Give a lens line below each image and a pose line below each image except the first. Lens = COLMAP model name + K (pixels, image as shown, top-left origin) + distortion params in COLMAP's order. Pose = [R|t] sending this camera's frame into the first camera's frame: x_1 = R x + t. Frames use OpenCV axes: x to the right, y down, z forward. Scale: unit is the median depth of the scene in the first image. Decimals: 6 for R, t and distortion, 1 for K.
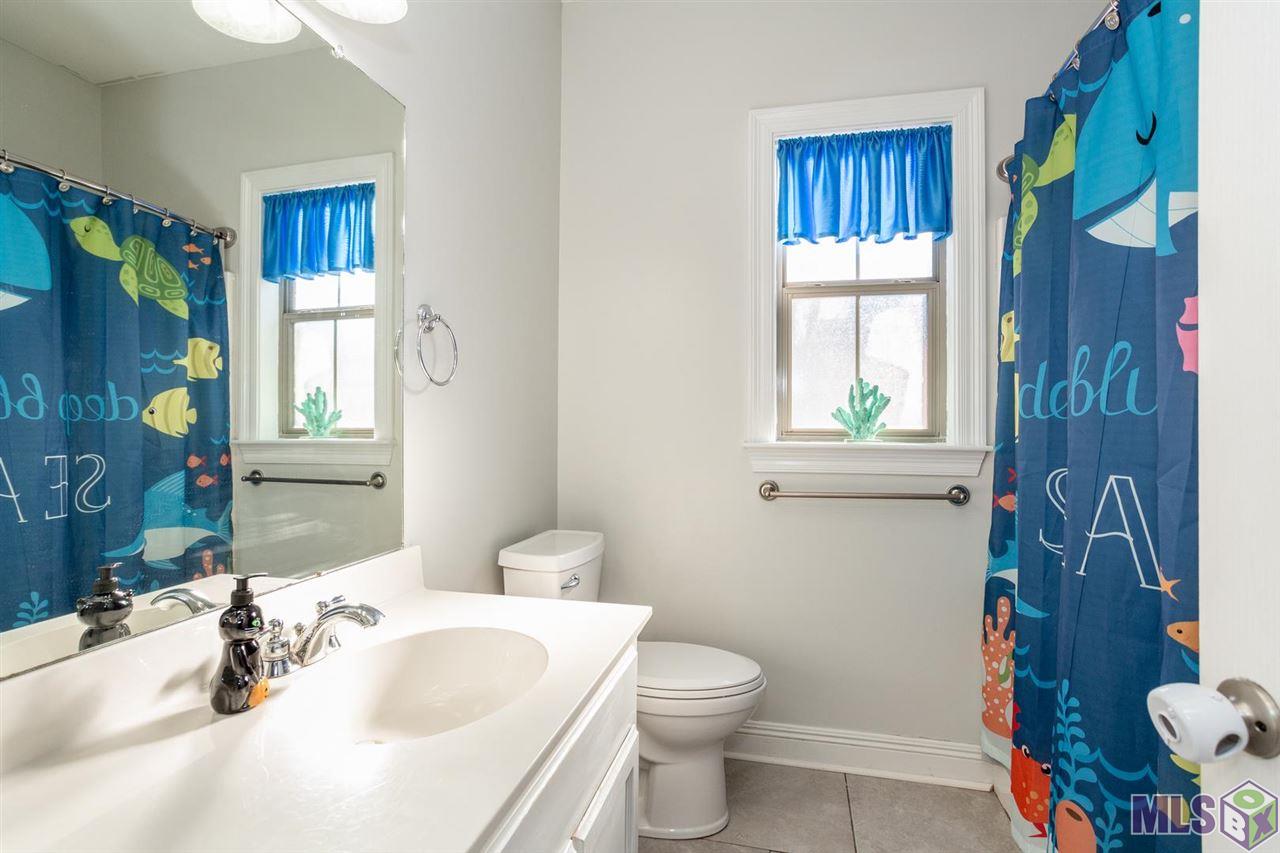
lens RADIAL K [[636.6, 0, 636.8], [0, 636.6, 428.0], [0, 0, 1]] dist [-0.032913, 0.020442]
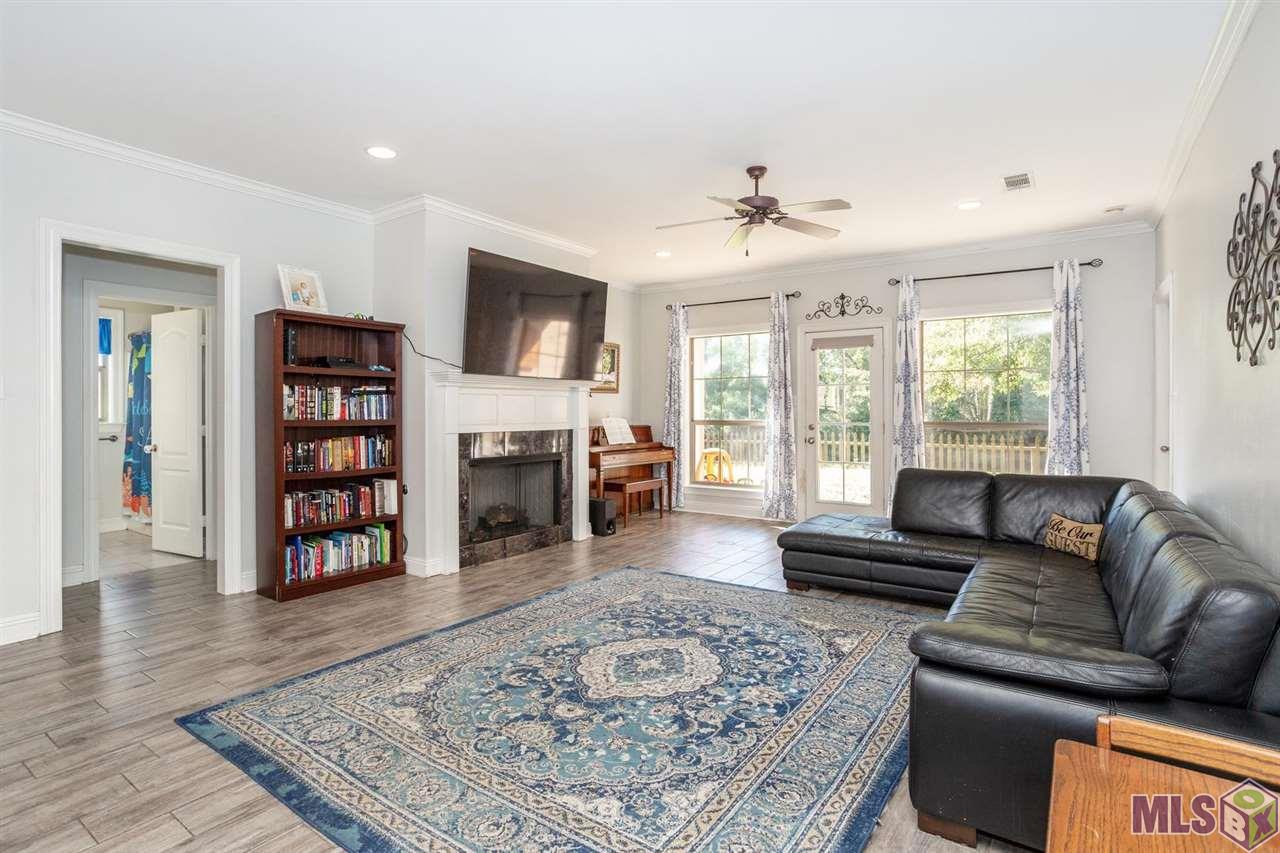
lens RADIAL K [[636.6, 0, 647.2], [0, 636.6, 407.3], [0, 0, 1]] dist [-0.032913, 0.020442]
pose [[0.365545, 0.003313, 0.930788, -1.527021], [0.007618, 0.999950, -0.006551, -0.008112], [-0.930762, 0.009486, 0.365501, -2.794486]]
